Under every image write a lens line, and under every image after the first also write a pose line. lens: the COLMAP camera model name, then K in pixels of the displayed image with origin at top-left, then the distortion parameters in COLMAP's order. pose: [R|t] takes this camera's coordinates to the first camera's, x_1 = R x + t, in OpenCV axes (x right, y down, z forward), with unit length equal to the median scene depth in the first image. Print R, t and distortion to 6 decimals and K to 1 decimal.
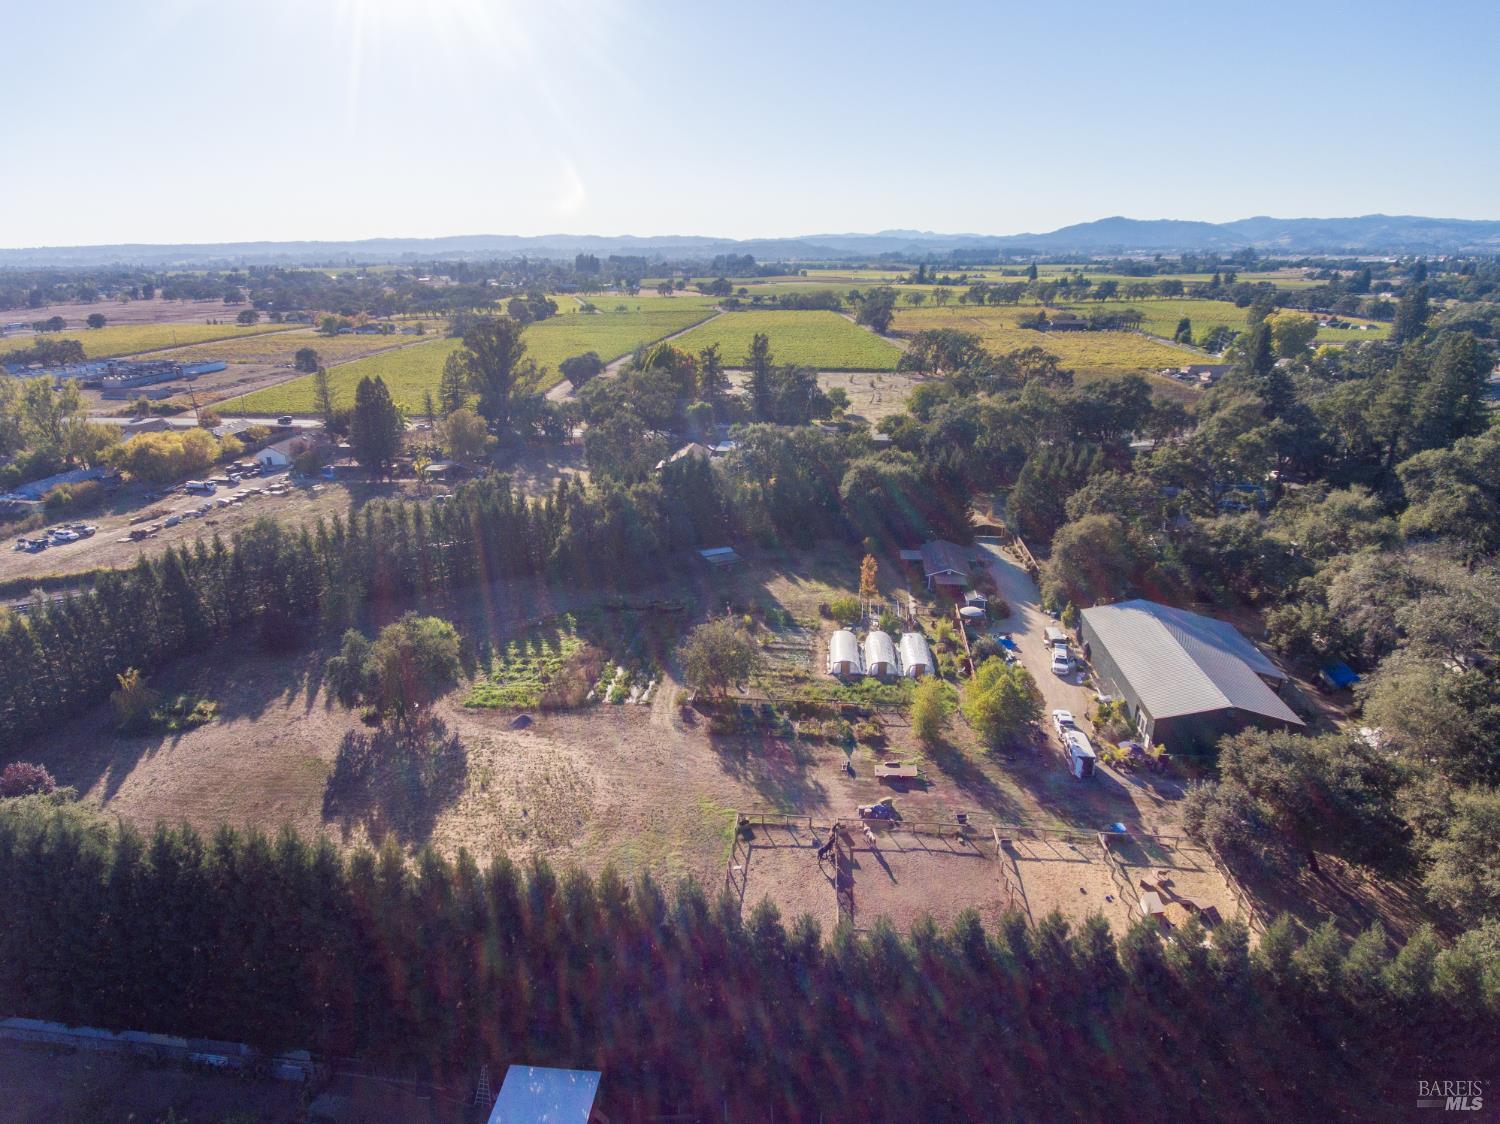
lens RADIAL K [[879.4, 0, 750.0], [0, 879.4, 562.0], [0, 0, 1]] dist [-0.005667, 0.001502]
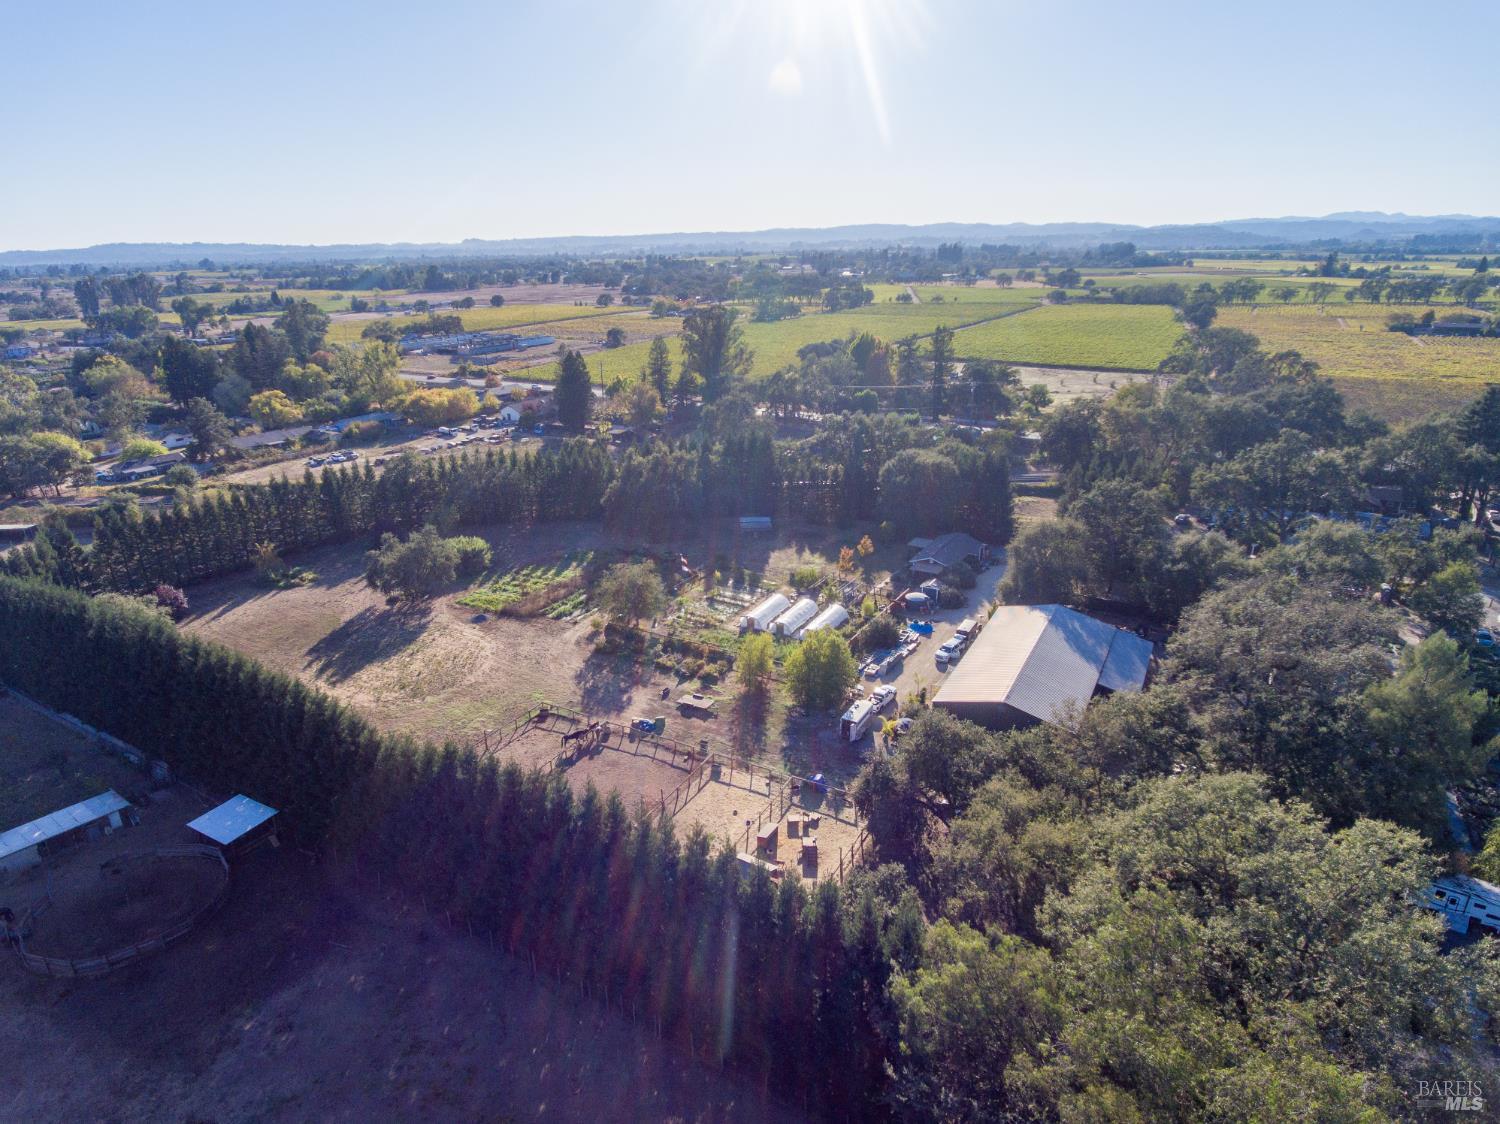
lens RADIAL K [[888.2, 0, 743.7], [0, 888.2, 559.6], [0, 0, 1]] dist [-0.004368, 0.001258]
pose [[0.917482, 0.128146, -0.376571, 0.432134], [-0.125966, 0.991565, 0.030522, 0.006343], [0.377306, 0.019431, 0.925885, -0.040097]]
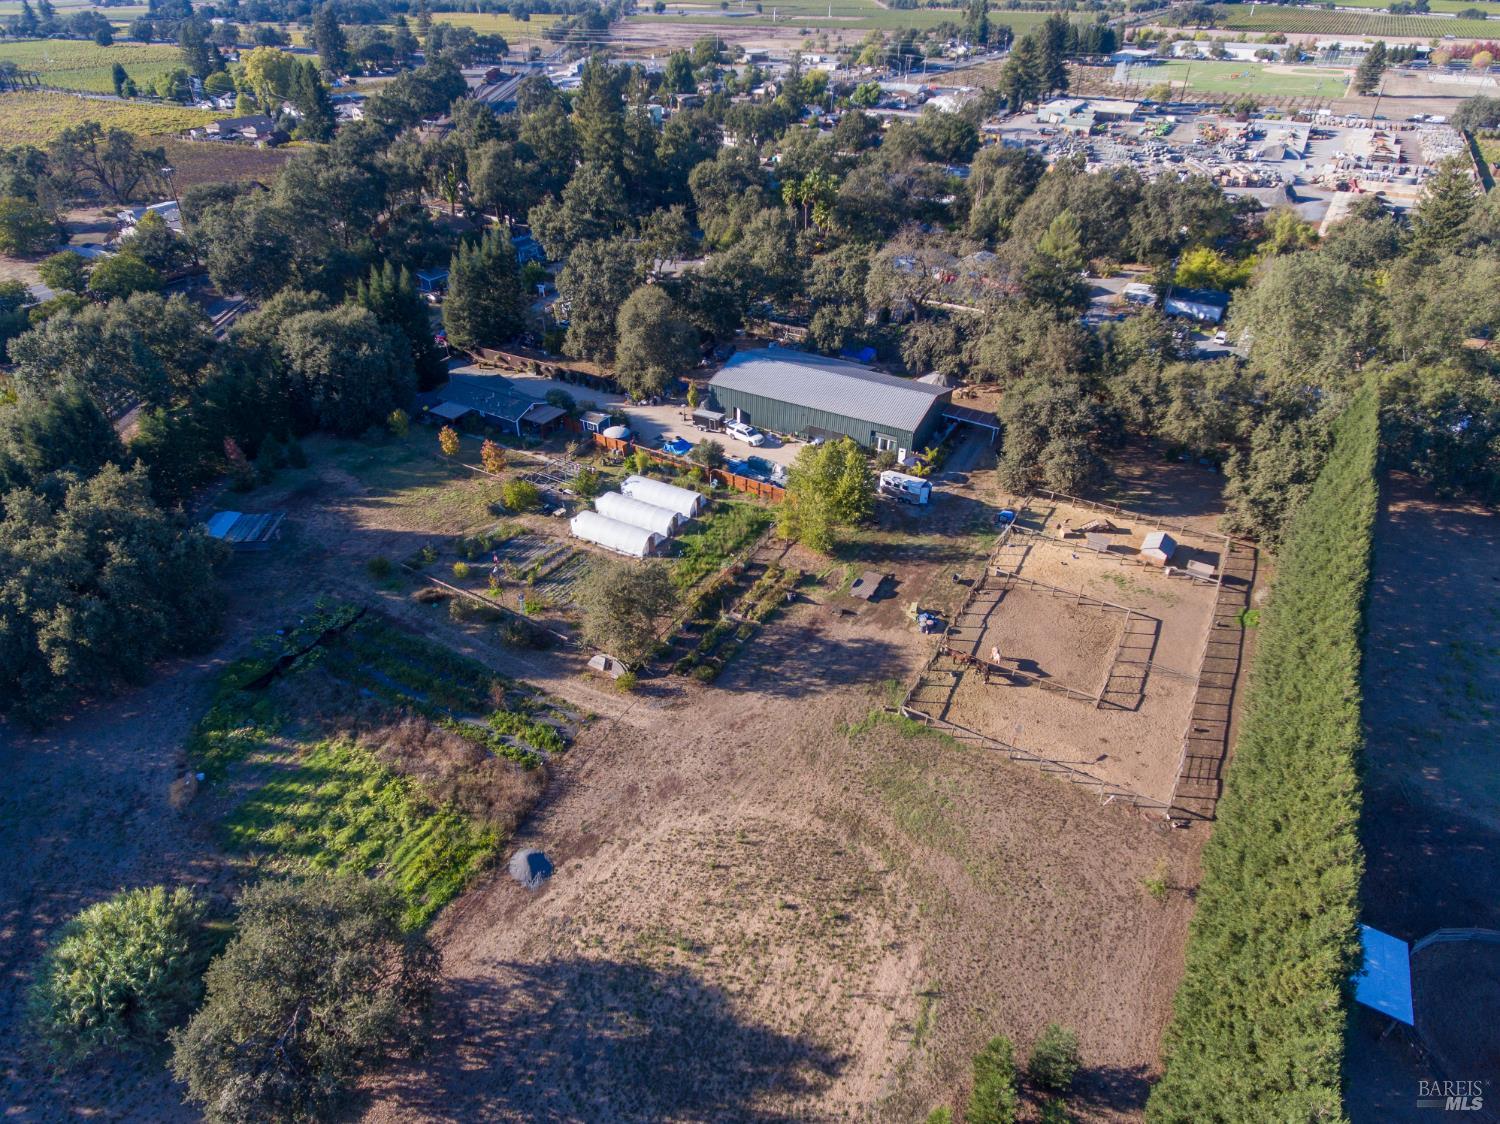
lens RADIAL K [[850.6, 0, 719.6], [0, 850.6, 559.7], [0, 0, 1]] dist [-0.003104, -0.000982]
pose [[0.426959, -0.516315, 0.742377, -0.408095], [0.301198, 0.855288, 0.421618, -0.164001], [-0.852634, 0.043589, 0.520687, 0.432070]]
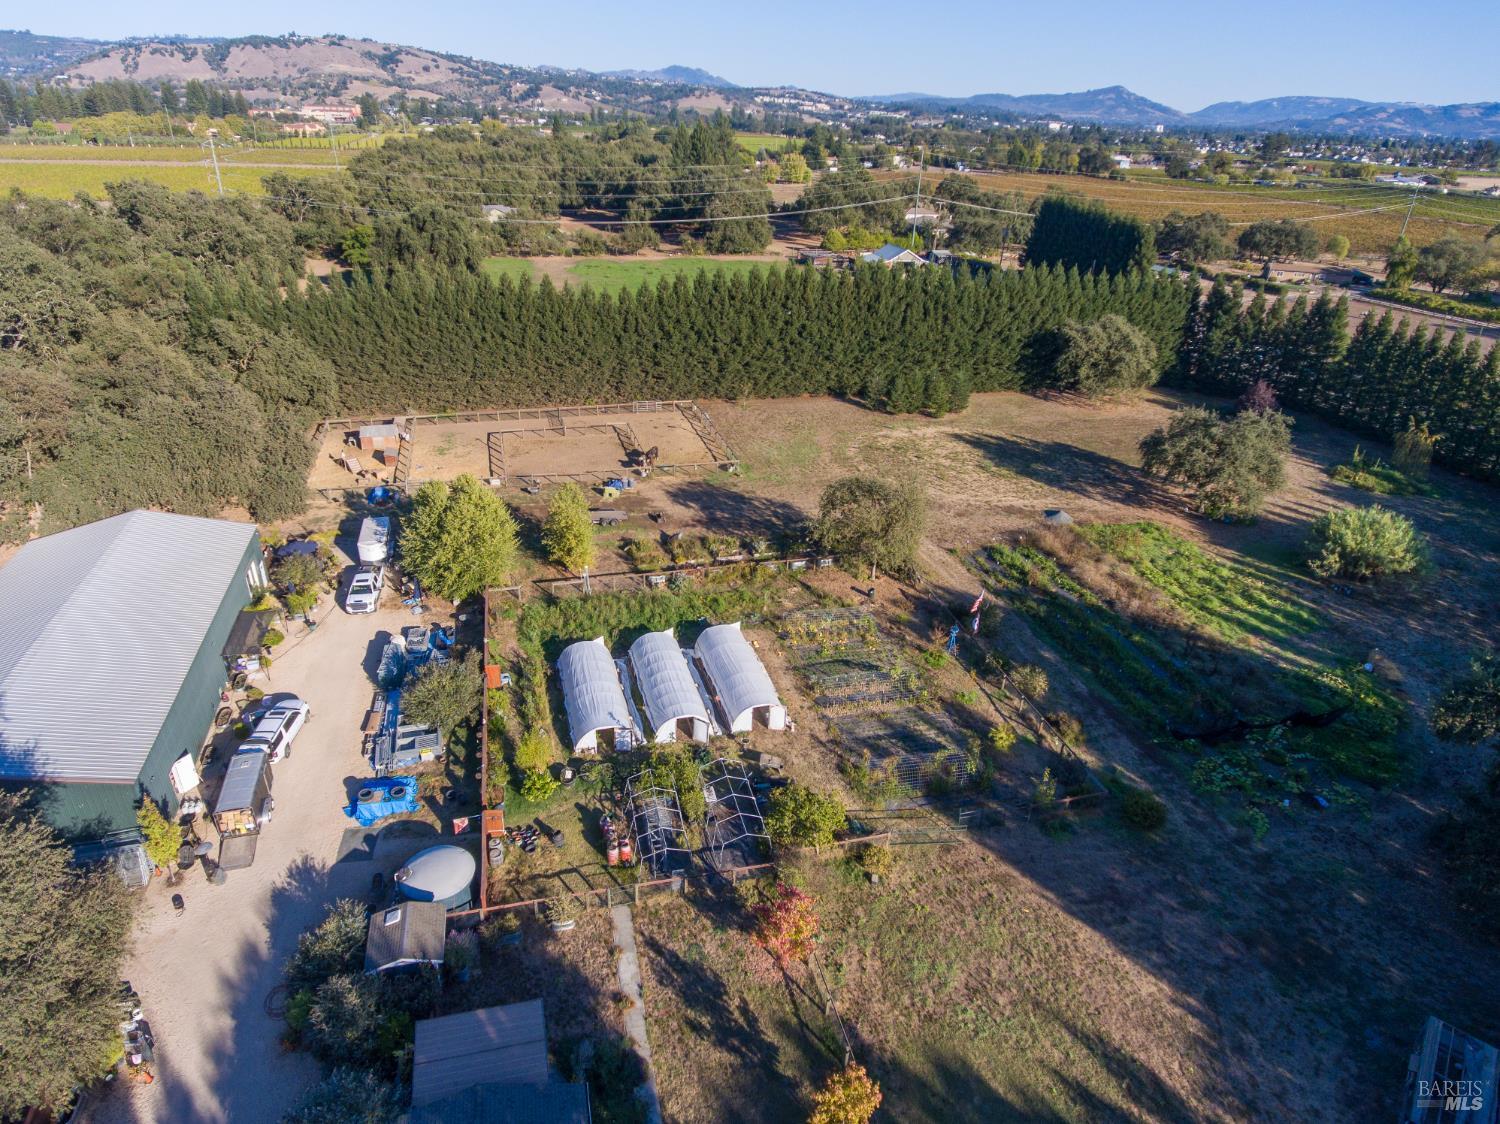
lens RADIAL K [[888.2, 0, 743.7], [0, 888.2, 559.6], [0, 0, 1]] dist [-0.004368, 0.001258]
pose [[-0.933304, 0.146038, -0.328049, 0.226866], [-0.138777, 0.695889, 0.704613, -0.258379], [0.331186, 0.703144, -0.629210, 1.109832]]
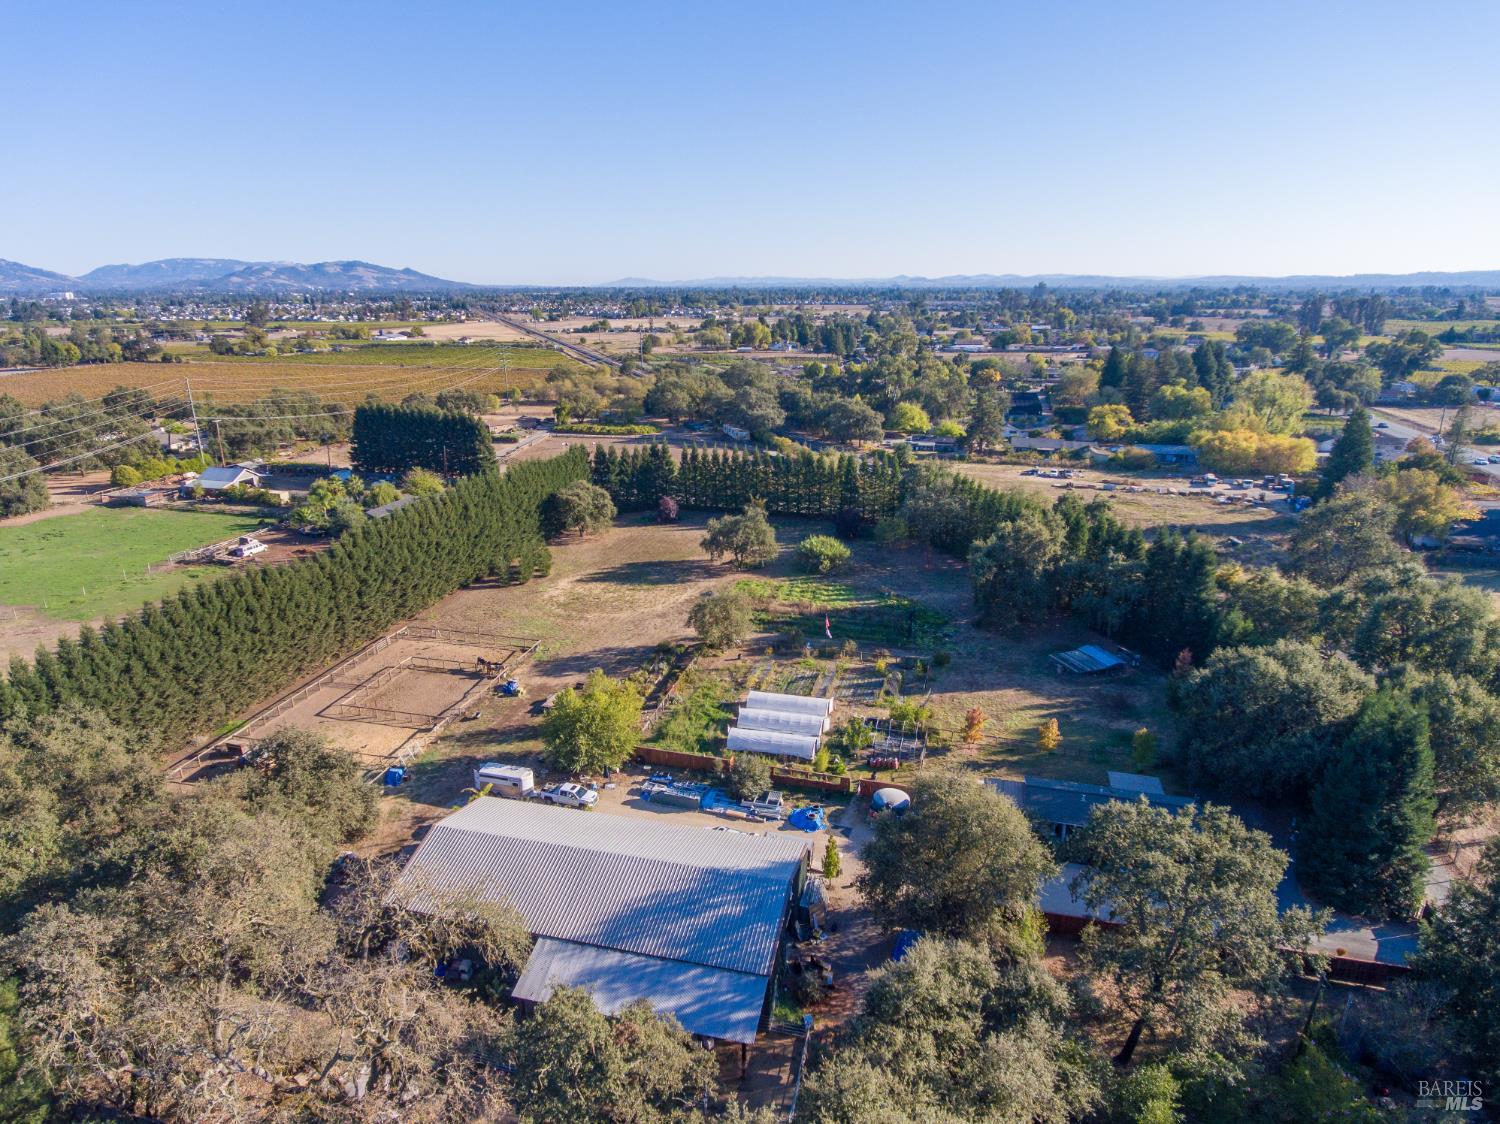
lens RADIAL K [[879.4, 0, 750.0], [0, 879.4, 562.0], [0, 0, 1]] dist [-0.005667, 0.001502]
pose [[-0.140195, 0.310653, -0.940128, 0.799082], [-0.324038, 0.882821, 0.340039, -0.278153], [0.935599, 0.352309, -0.023103, 0.814122]]
